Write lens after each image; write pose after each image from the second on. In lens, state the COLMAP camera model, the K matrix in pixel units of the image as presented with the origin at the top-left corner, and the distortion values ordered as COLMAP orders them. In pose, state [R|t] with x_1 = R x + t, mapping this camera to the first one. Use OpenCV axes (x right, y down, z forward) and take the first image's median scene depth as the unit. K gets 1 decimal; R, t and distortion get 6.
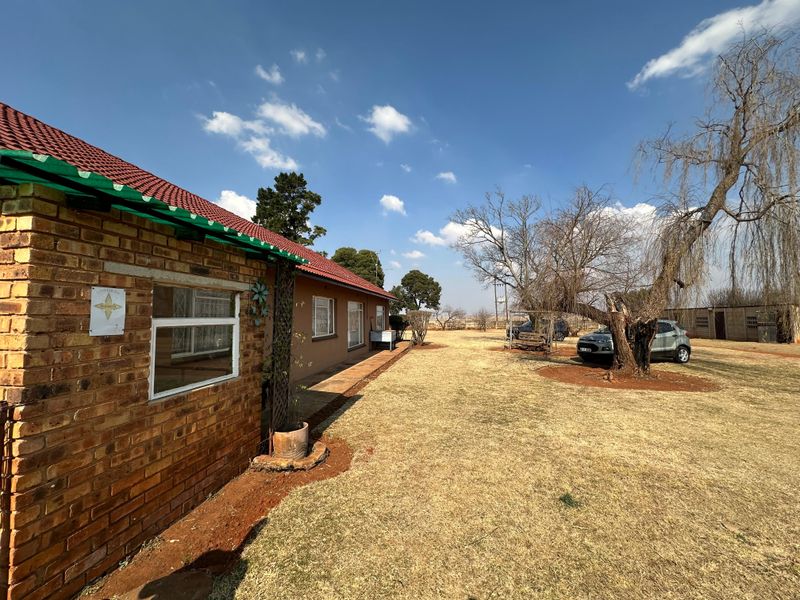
lens RADIAL K [[323.5, 0, 400.0], [0, 323.5, 300.0], [0, 0, 1]] dist [-0.003266, -0.000099]
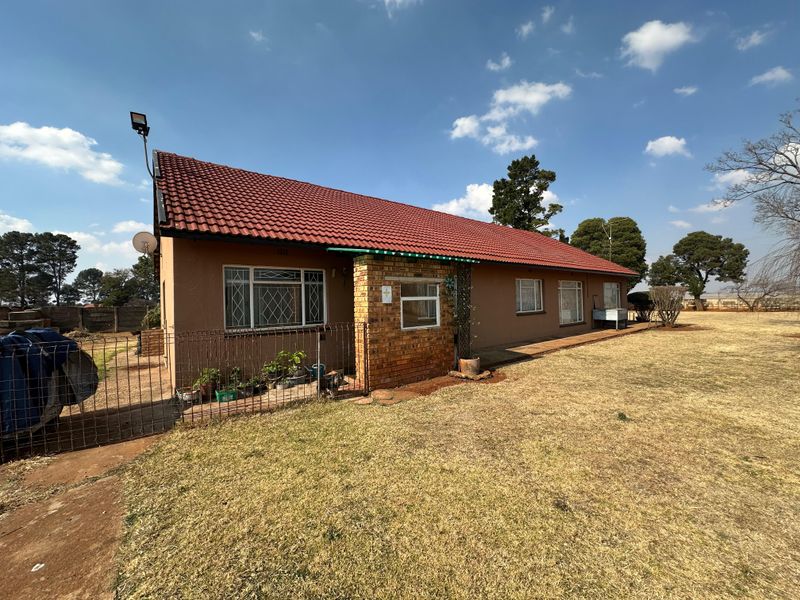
lens RADIAL K [[783.3, 0, 400.0], [0, 783.3, 300.0], [0, 0, 1]] dist [0.083196, -0.120166]
pose [[0.708266, -0.026246, -0.705457, 1.173471], [0.056721, 0.998194, 0.019810, -0.013133], [0.703663, -0.054045, 0.708476, -1.103992]]
